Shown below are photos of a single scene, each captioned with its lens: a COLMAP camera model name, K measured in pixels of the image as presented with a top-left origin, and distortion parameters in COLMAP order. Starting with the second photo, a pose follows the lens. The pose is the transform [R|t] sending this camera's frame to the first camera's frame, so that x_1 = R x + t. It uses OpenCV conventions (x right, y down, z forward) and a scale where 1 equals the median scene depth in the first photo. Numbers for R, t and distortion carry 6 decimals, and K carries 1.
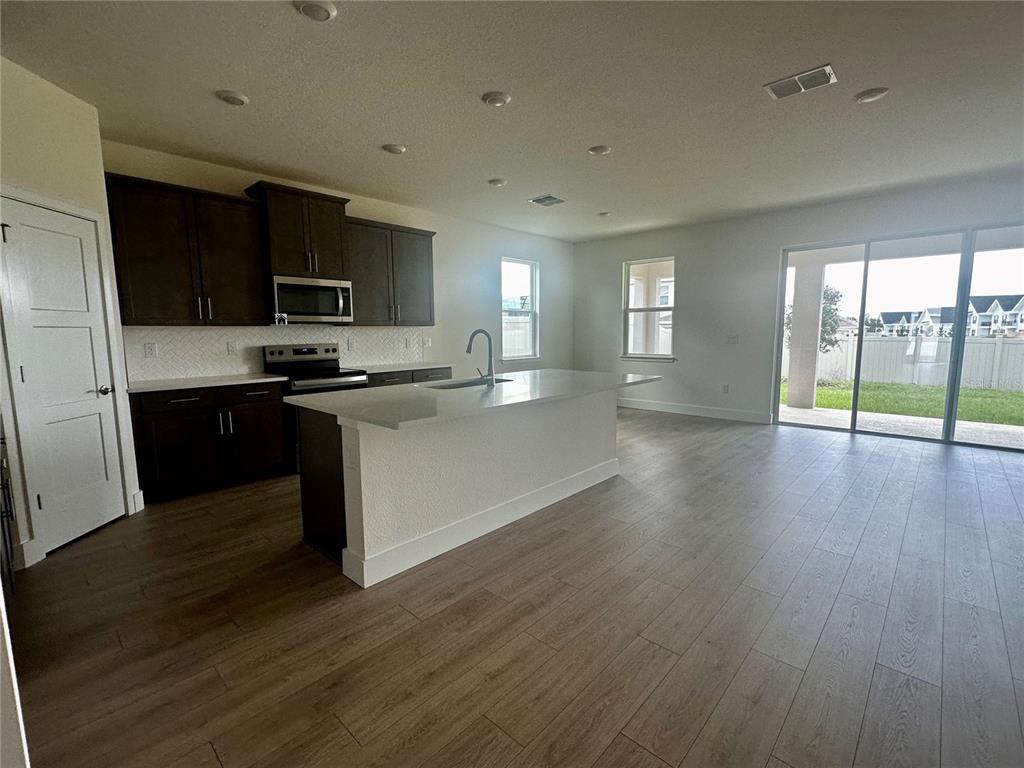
lens RADIAL K [[462.7, 0, 510.0], [0, 462.7, 385.3], [0, 0, 1]] dist [-0.000137, 0.000016]
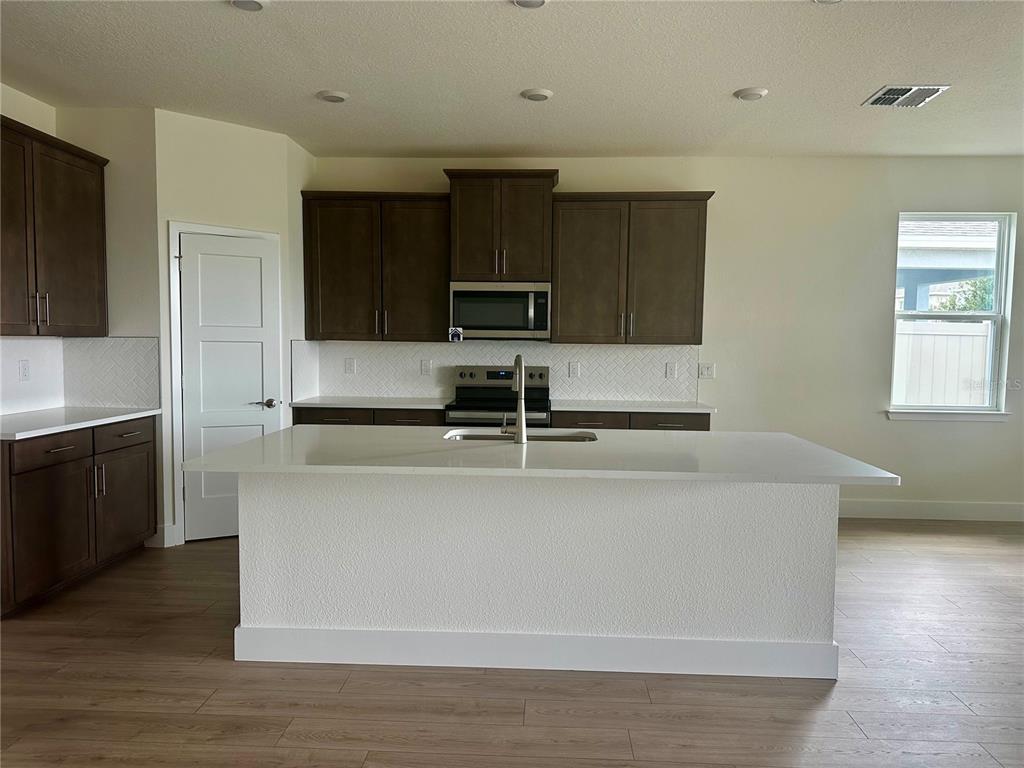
lens RADIAL K [[710.7, 0, 516.6], [0, 710.7, 396.2], [0, 0, 1]] dist [0.057905, -0.059372]
pose [[0.650798, 0.075322, -0.755505, 0.487854], [-0.105985, 0.994337, 0.007837, -0.051604], [0.751817, 0.074972, 0.655096, 0.247510]]
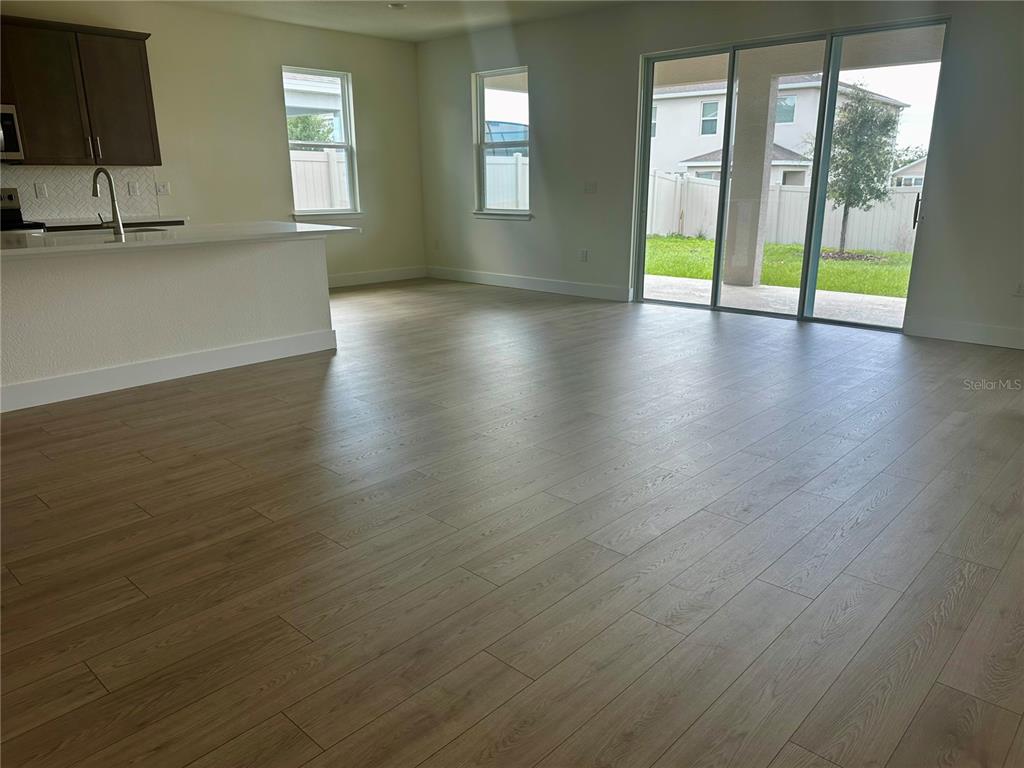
lens RADIAL K [[731.3, 0, 515.2], [0, 731.3, 390.5], [0, 0, 1]] dist [0.075187, -0.100129]
pose [[0.999978, -0.000095, 0.006703, 0.496412], [-0.000992, 0.986794, 0.161978, 0.045645], [-0.006629, -0.161981, 0.986772, -0.309944]]
